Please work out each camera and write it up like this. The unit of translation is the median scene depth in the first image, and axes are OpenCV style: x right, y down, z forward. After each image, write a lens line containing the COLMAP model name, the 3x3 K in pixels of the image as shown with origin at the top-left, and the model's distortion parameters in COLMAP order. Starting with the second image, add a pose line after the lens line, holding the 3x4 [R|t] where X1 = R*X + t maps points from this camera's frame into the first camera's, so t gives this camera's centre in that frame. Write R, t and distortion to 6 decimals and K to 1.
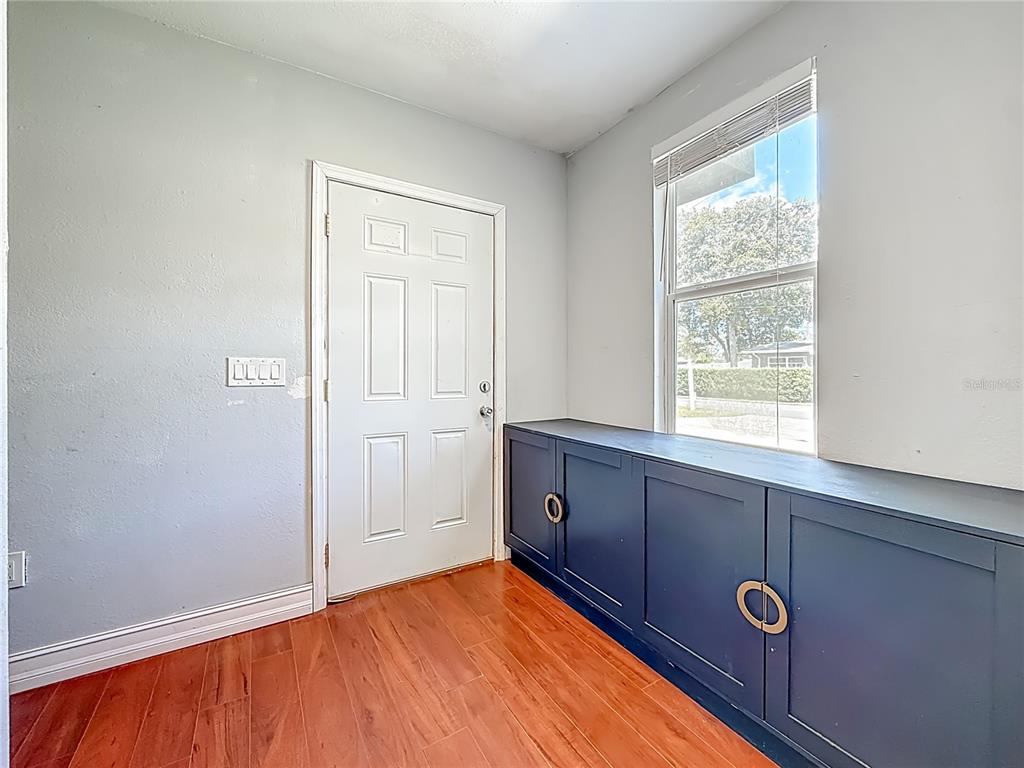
lens RADIAL K [[417.3, 0, 512.0], [0, 417.3, 384.0], [0, 0, 1]] dist [-0.000707, 0.000078]
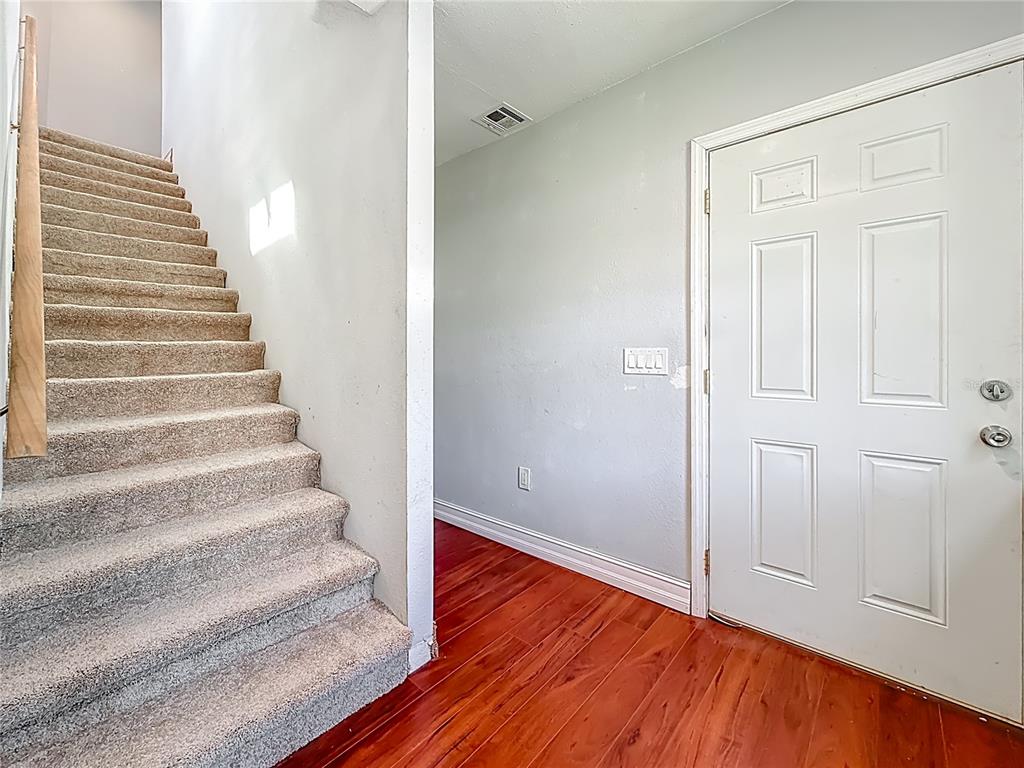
lens RADIAL K [[425.9, 0, 510.8], [0, 425.9, 366.5], [0, 0, 1]] dist [0.000760, -0.000064]
pose [[0.316903, 0.015960, -0.948324, 0.314778], [-0.029146, 0.999550, 0.007082, -0.012080], [0.948010, 0.025395, 0.317226, 0.300528]]
